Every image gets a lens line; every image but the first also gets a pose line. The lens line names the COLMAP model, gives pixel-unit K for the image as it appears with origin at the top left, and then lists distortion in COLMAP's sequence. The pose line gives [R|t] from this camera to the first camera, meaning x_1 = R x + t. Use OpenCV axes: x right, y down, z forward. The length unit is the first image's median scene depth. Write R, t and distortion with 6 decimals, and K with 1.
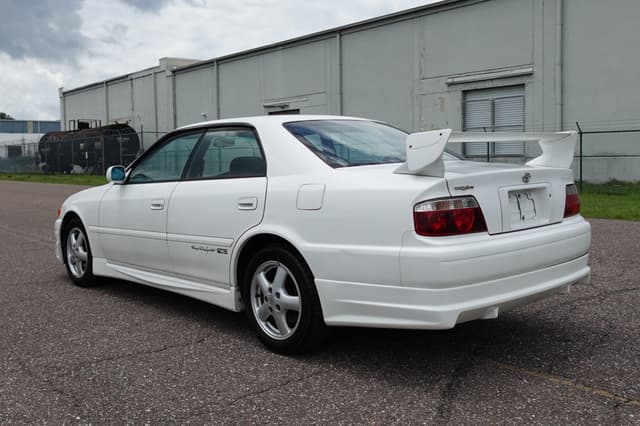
lens RADIAL K [[615.4, 0, 302.2], [0, 615.4, 198.9], [0, 0, 1]] dist [-0.003270, -0.000015]
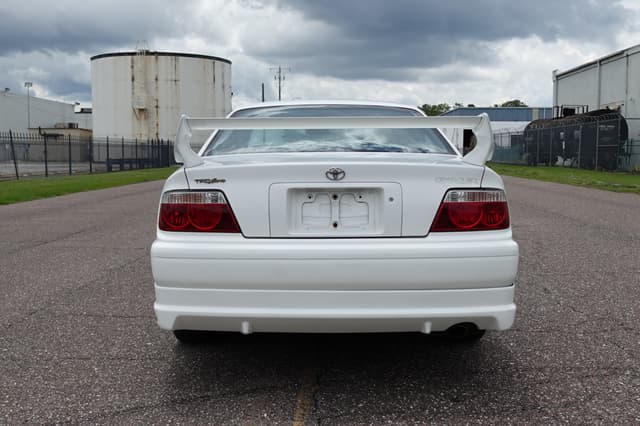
lens RADIAL K [[695.3, 0, 343.7], [0, 695.3, 212.6], [0, 0, 1]] dist [0.009268, 0.018851]
pose [[0.772008, 0.073610, -0.631335, 0.710114], [-0.057633, 0.997287, 0.045804, -0.019759], [0.632994, 0.001024, 0.774156, 0.230153]]
